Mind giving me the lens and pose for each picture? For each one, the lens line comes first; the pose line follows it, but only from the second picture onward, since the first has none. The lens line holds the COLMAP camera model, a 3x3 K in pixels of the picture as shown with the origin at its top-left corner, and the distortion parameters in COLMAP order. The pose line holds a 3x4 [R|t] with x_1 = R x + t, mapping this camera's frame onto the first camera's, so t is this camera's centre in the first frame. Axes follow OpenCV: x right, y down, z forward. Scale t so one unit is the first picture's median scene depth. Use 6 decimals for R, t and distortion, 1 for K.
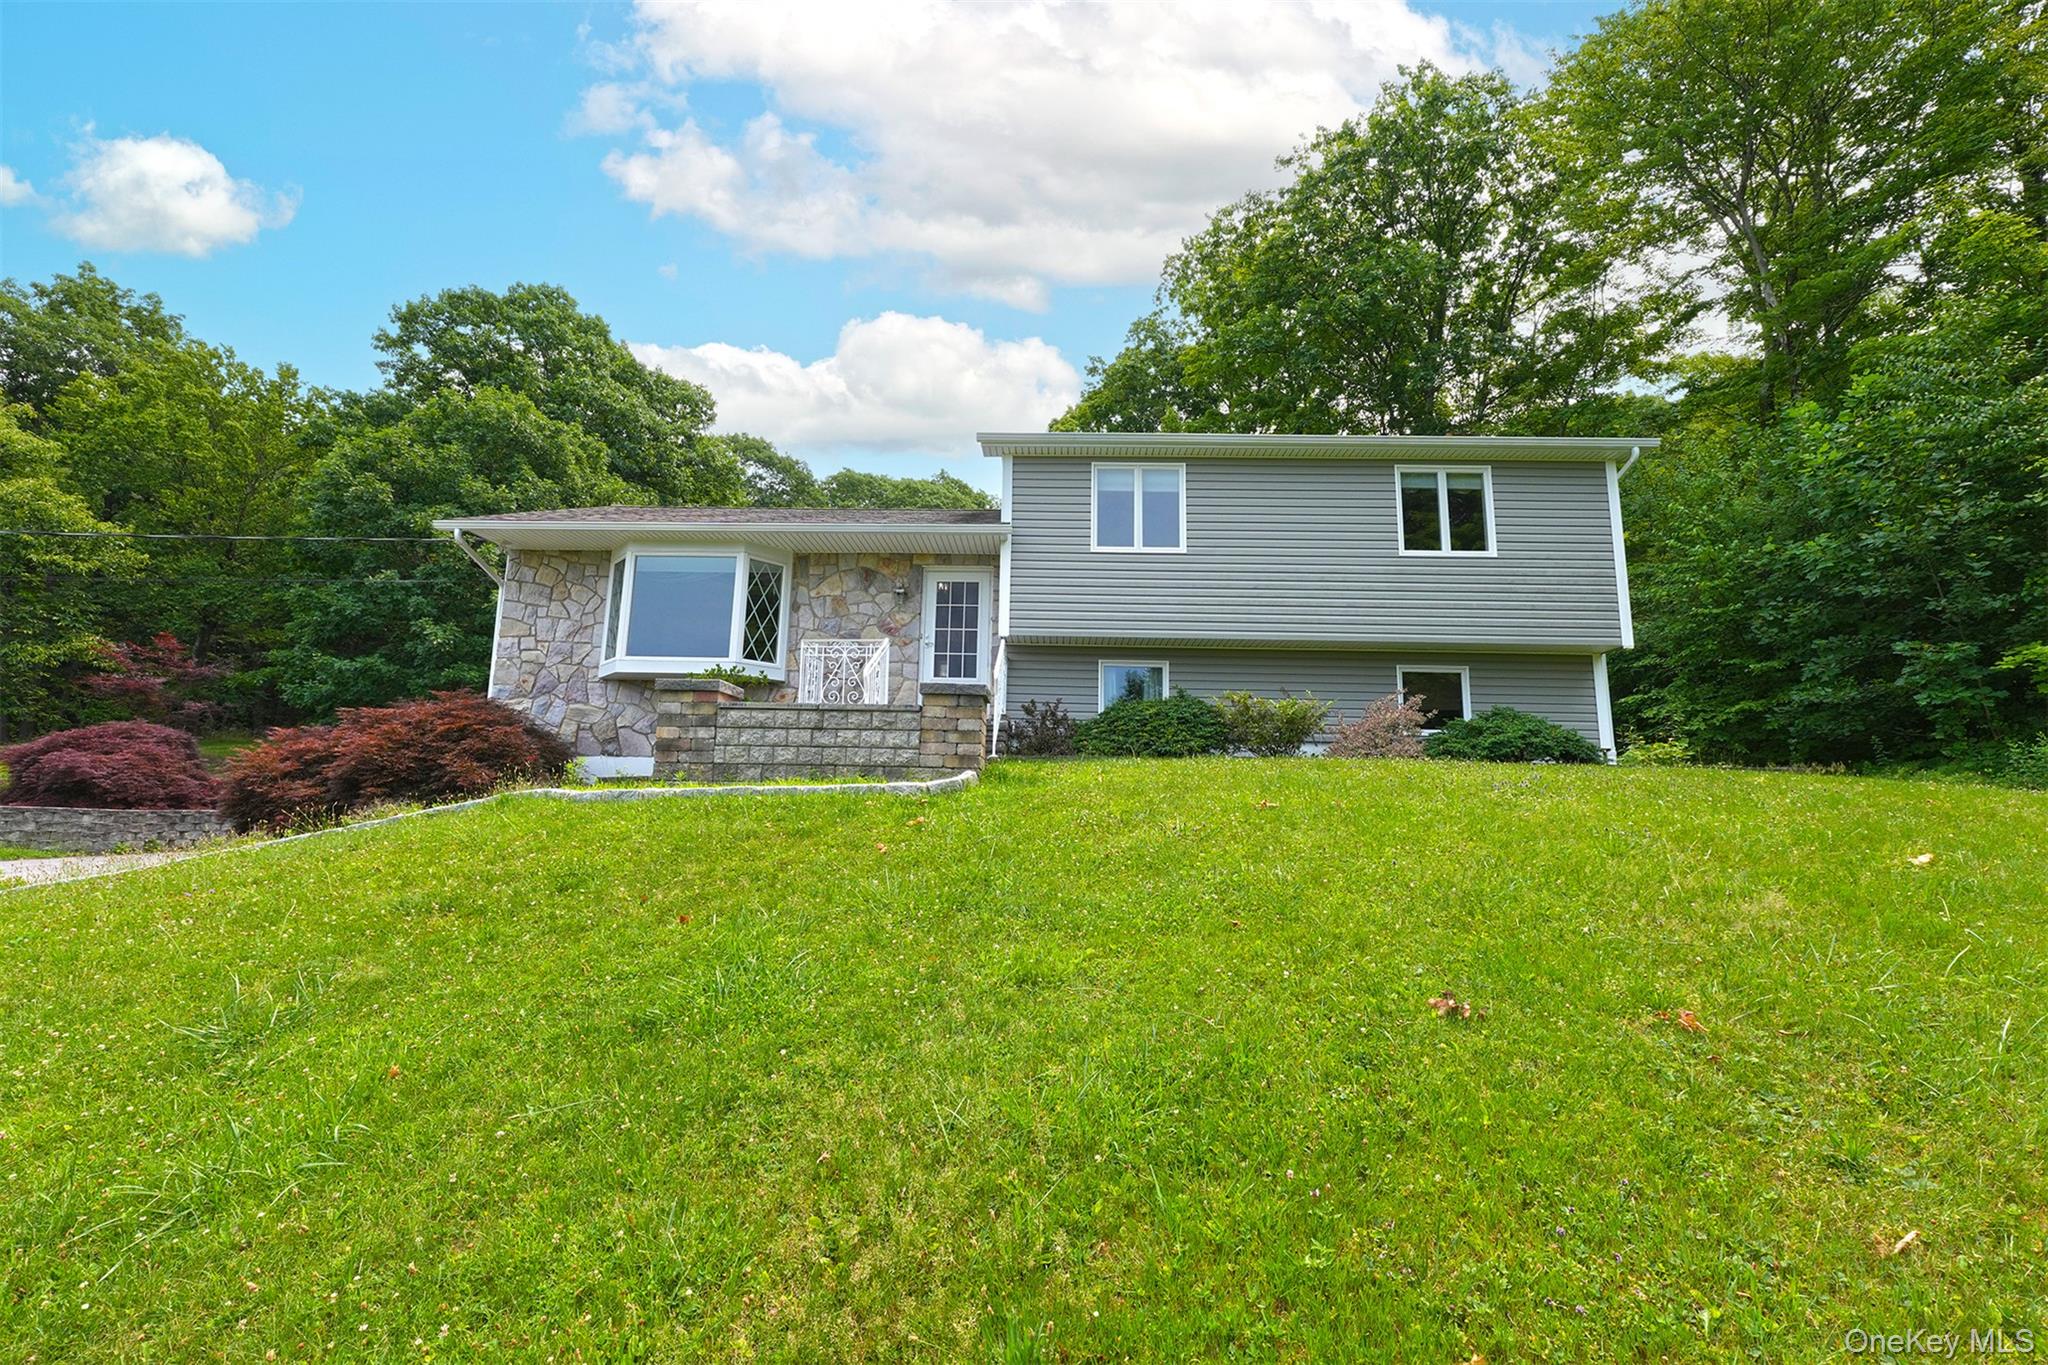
lens RADIAL K [[887.9, 0, 1024.0], [0, 887.9, 682.5], [0, 0, 1]] dist [-0.000600, -0.000087]
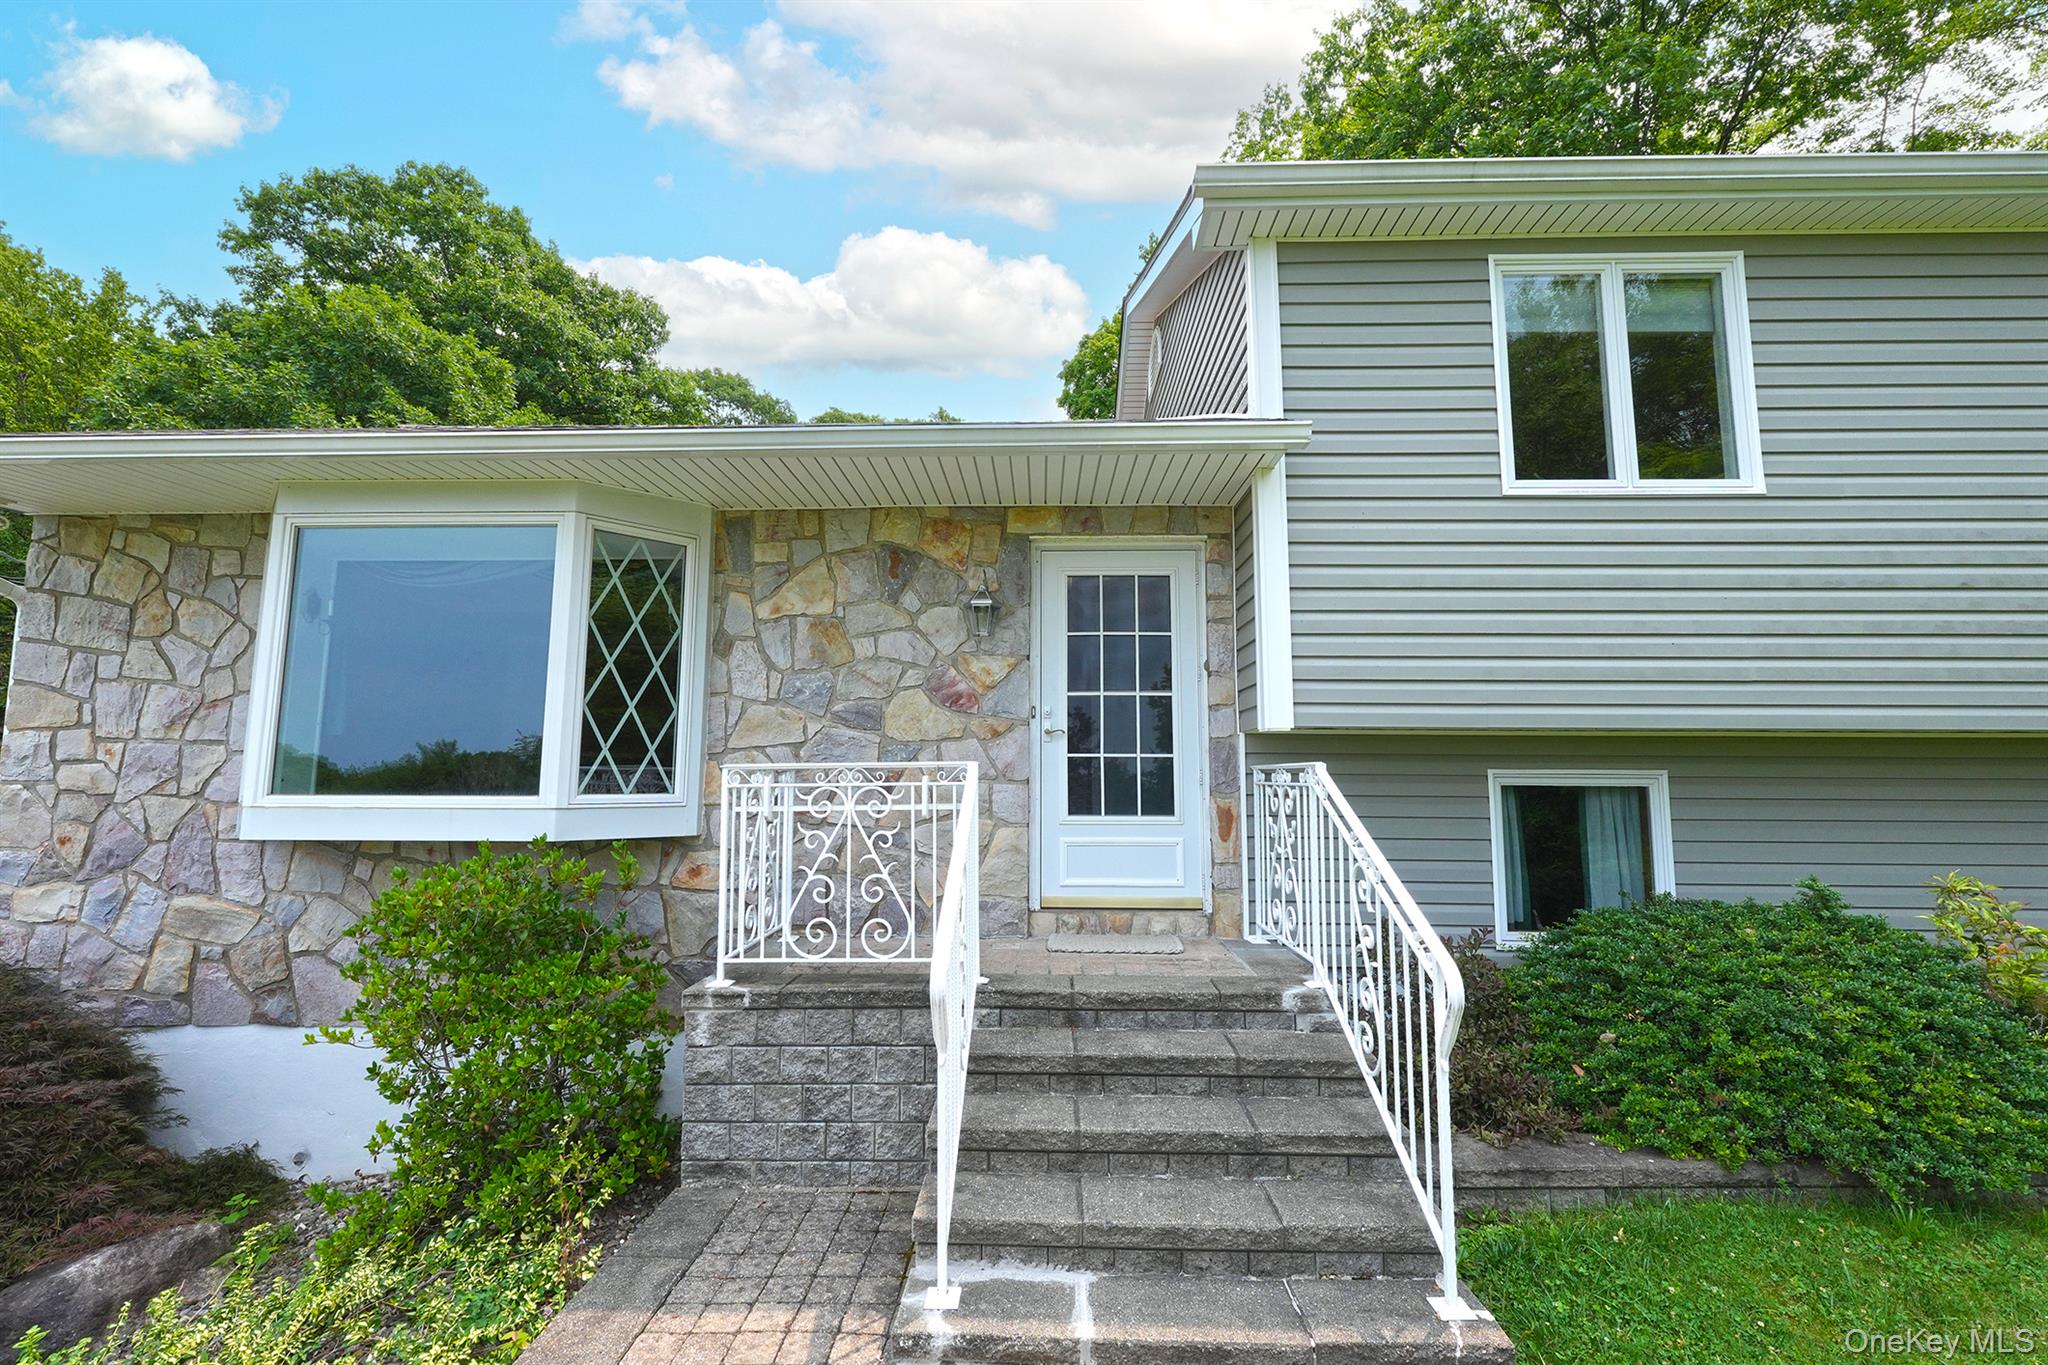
lens RADIAL K [[887.9, 0, 1024.0], [0, 887.9, 682.5], [0, 0, 1]] dist [-0.000600, -0.000087]
pose [[0.999821, -0.018782, 0.002389, -0.119509], [0.018616, 0.998196, 0.057074, -0.088042], [-0.003456, -0.057019, 0.998367, 0.589016]]
